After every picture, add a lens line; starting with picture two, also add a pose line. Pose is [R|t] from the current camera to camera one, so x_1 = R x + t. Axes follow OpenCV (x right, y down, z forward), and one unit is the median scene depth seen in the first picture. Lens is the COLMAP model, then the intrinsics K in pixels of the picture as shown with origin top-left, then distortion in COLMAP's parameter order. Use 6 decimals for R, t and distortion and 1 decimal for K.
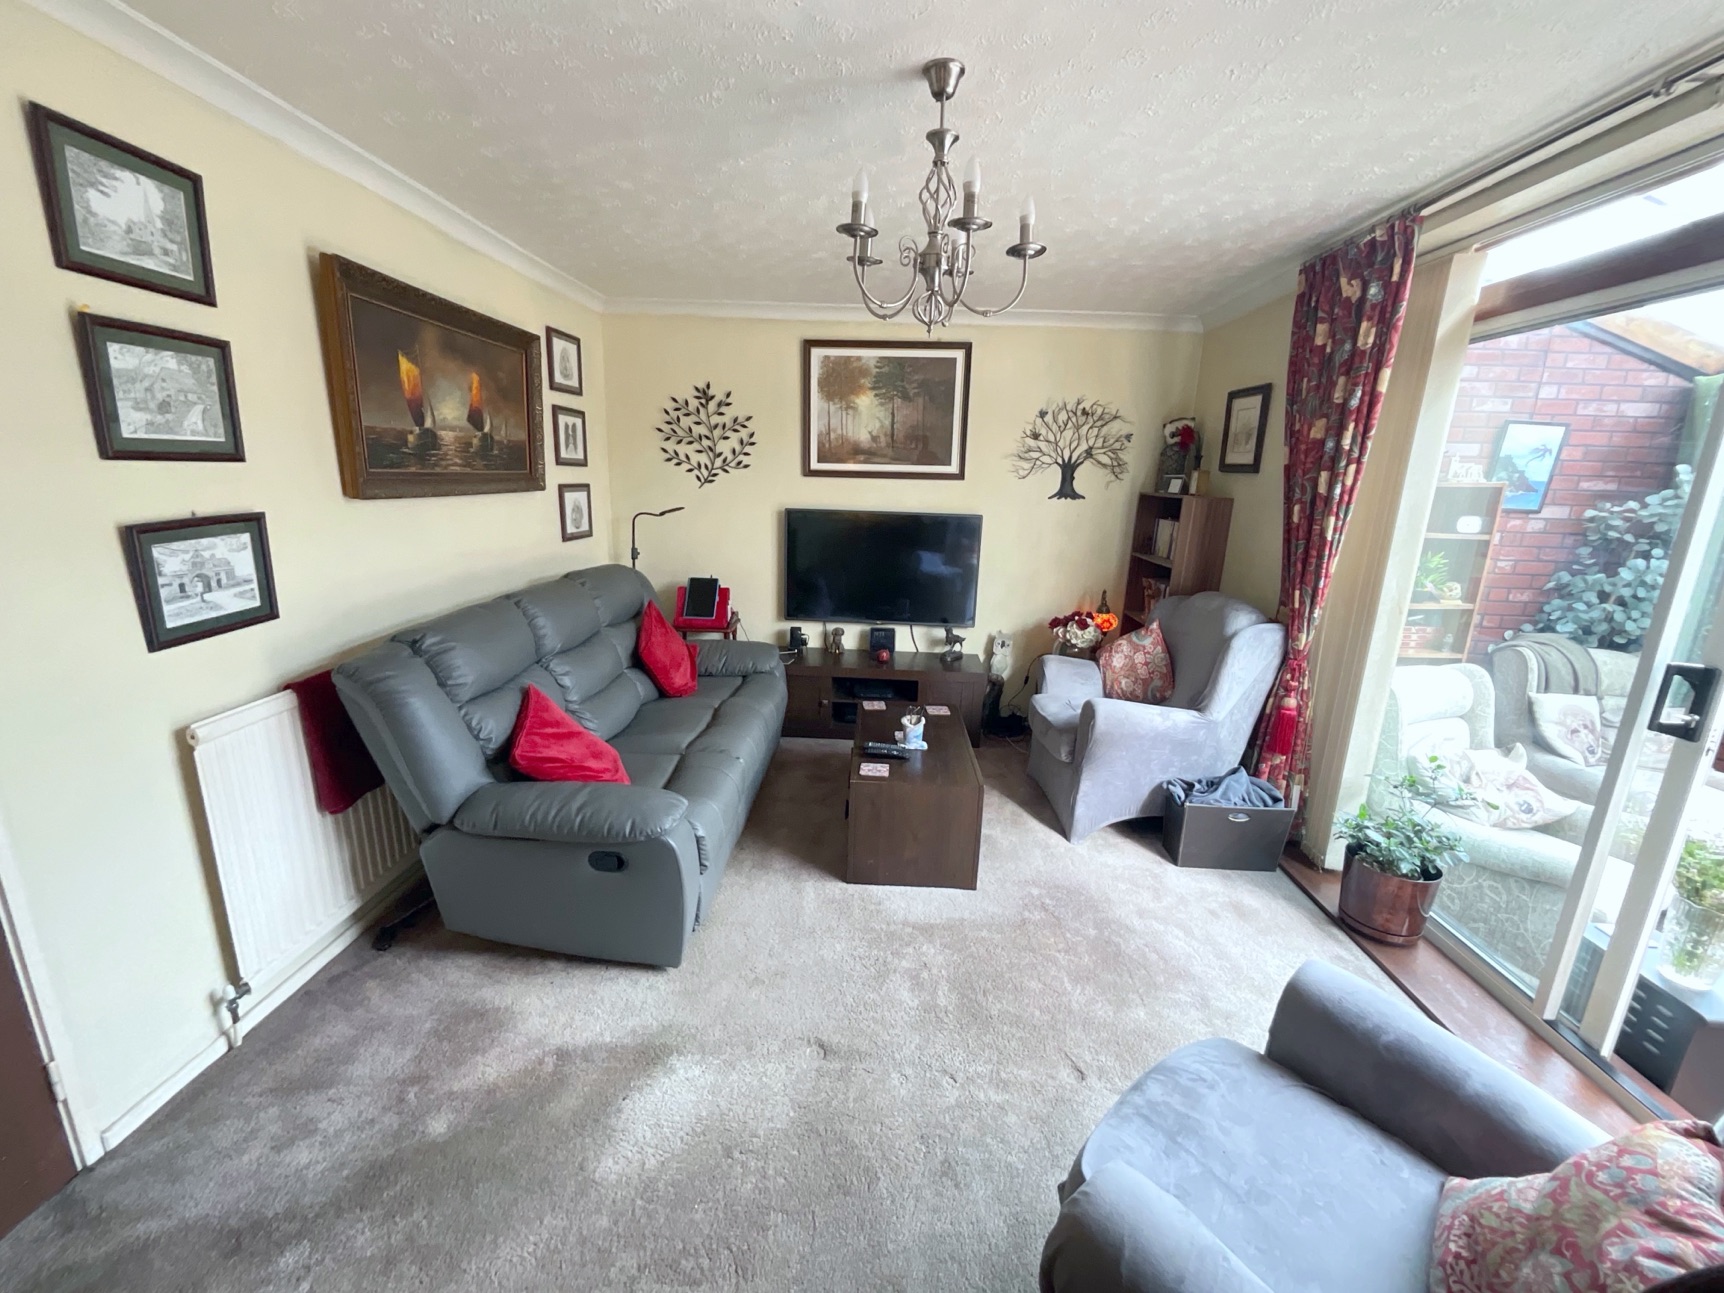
lens RADIAL K [[698.3, 0, 862.4], [0, 698.3, 644.2], [0, 0, 1]] dist [-0.007144, 0.002125]
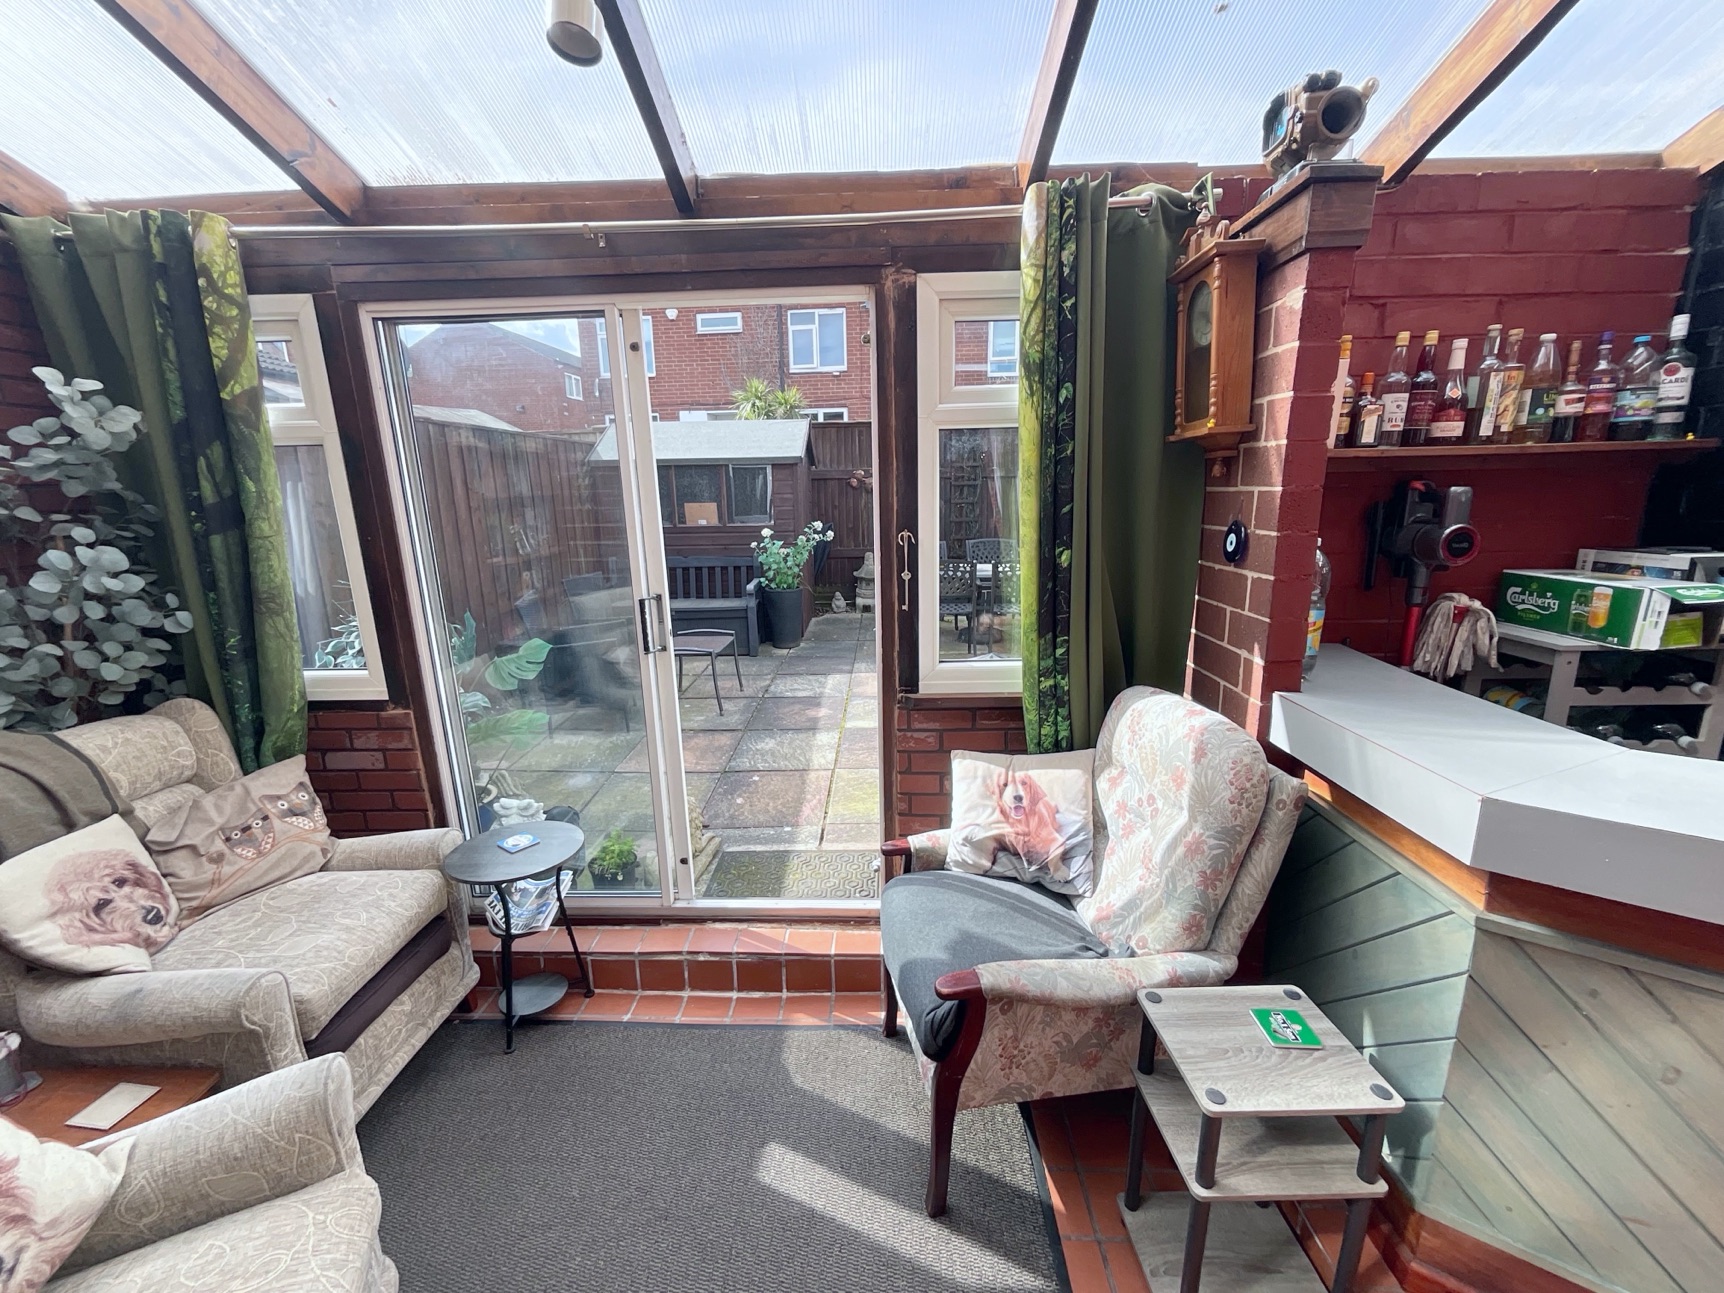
lens RADIAL K [[698.3, 0, 866.6], [0, 698.3, 643.7], [0, 0, 1]] dist [-0.007144, 0.002125]
pose [[-0.015126, -0.246987, 0.968901, 0.555946], [0.257142, 0.935459, 0.242476, -0.025985], [-0.966255, 0.252813, 0.049361, 0.384368]]
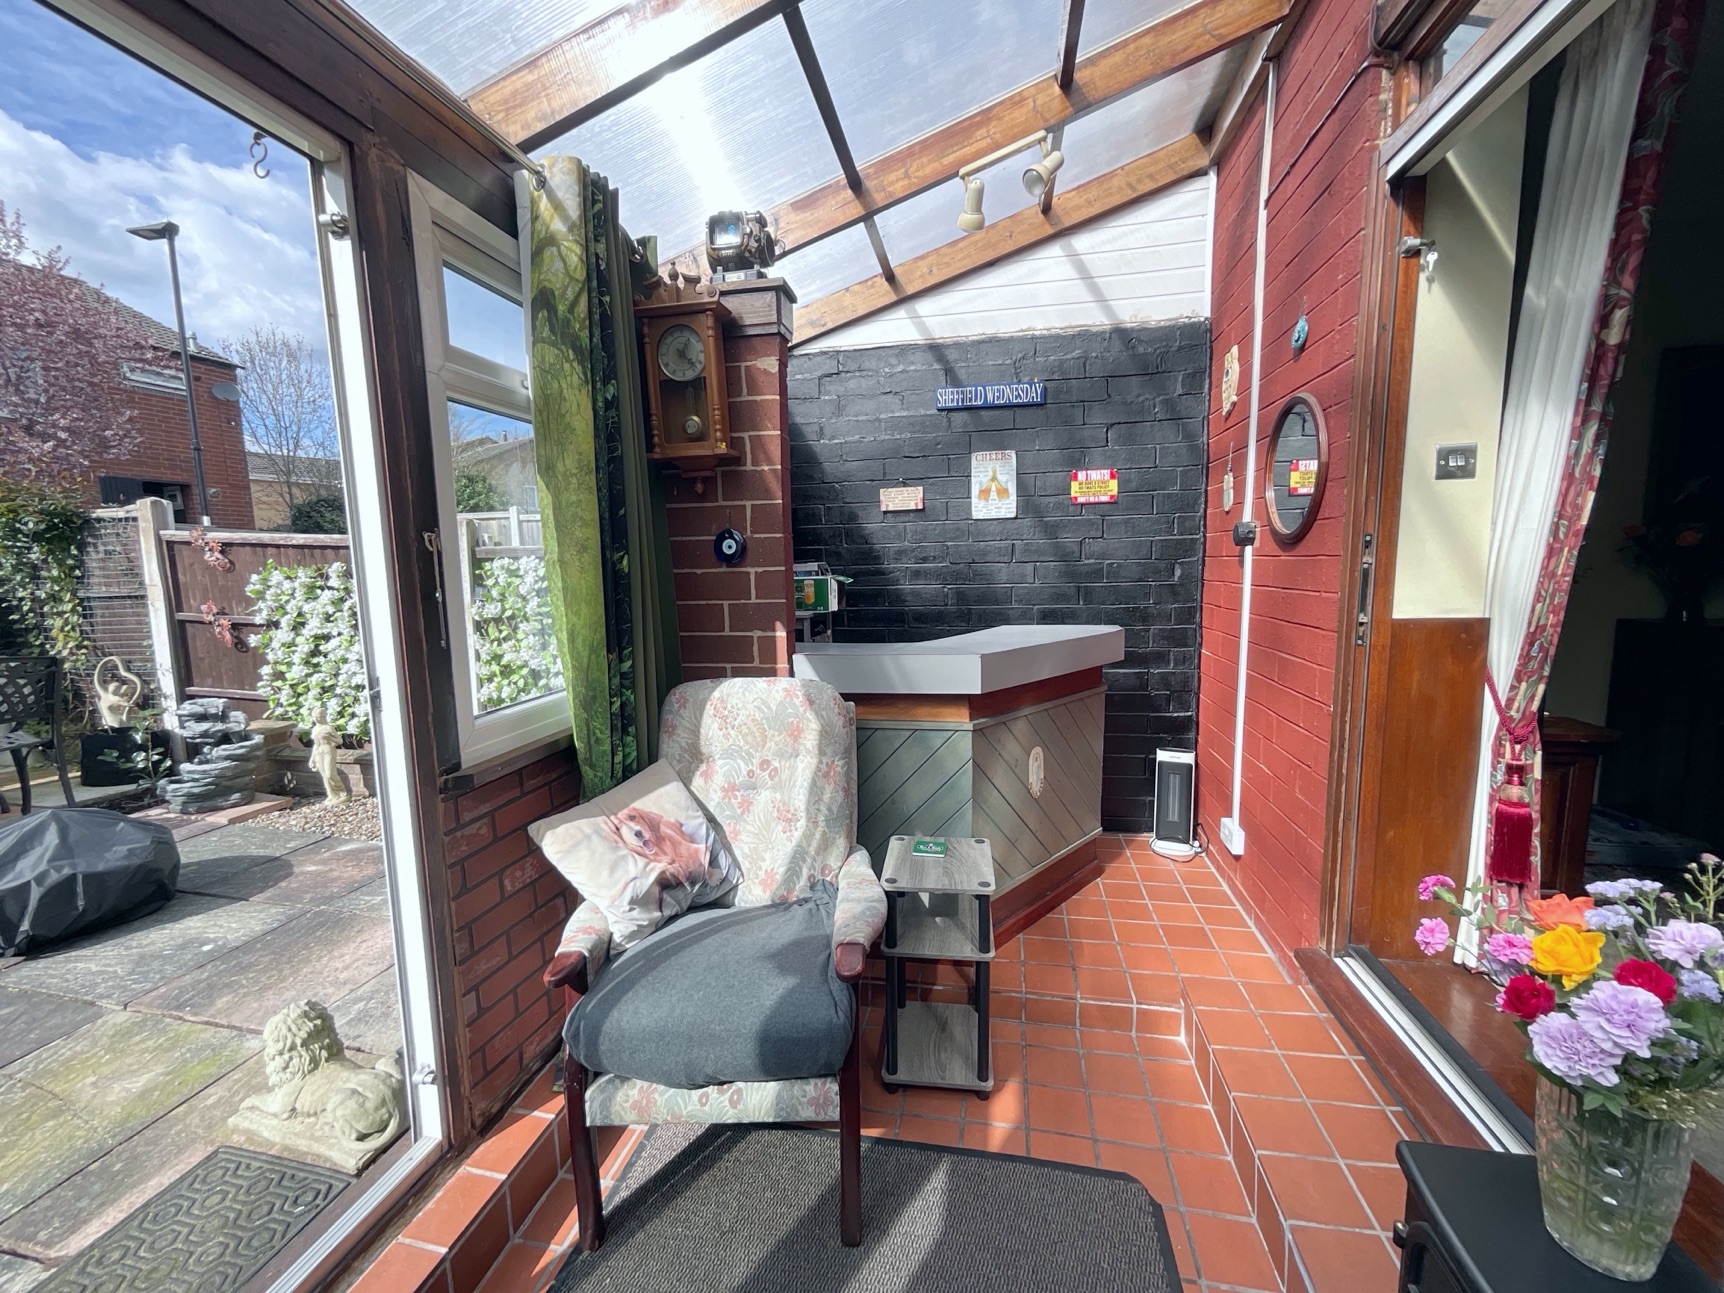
lens RADIAL K [[698.3, 0, 849.8], [0, 698.3, 646.8], [0, 0, 1]] dist [-0.007144, 0.002125]
pose [[-0.987940, -0.030905, 0.151721, 0.855835], [0.024959, 0.935278, 0.353034, -0.036742], [-0.152811, 0.352563, -0.923227, 0.718362]]
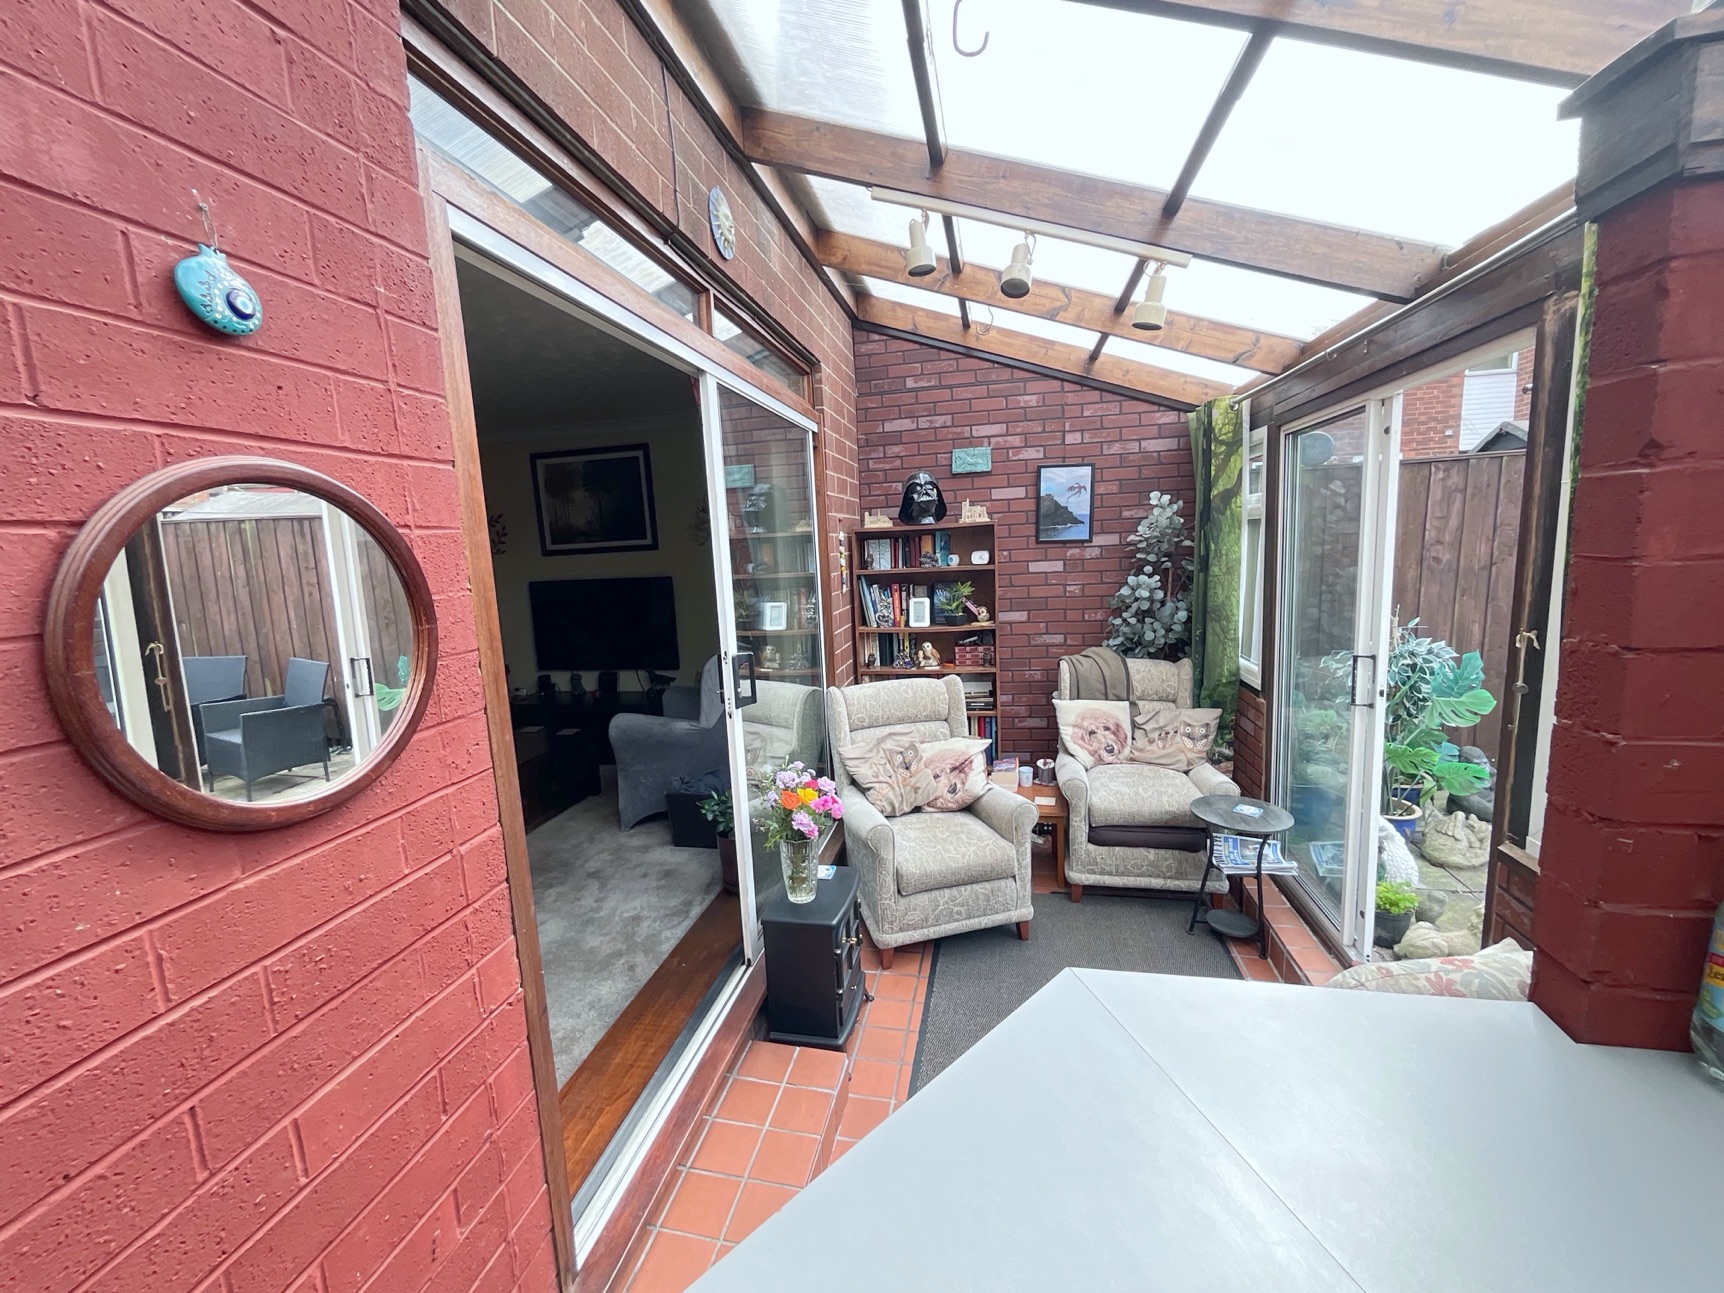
lens RADIAL K [[698.3, 0, 862.2], [0, 698.3, 642.7], [0, 0, 1]] dist [-0.007144, 0.002125]
pose [[0.984811, -0.052416, -0.165529, 0.807477], [0.036408, 0.994490, -0.098304, 0.073862], [0.169770, 0.090784, 0.981293, -0.160722]]
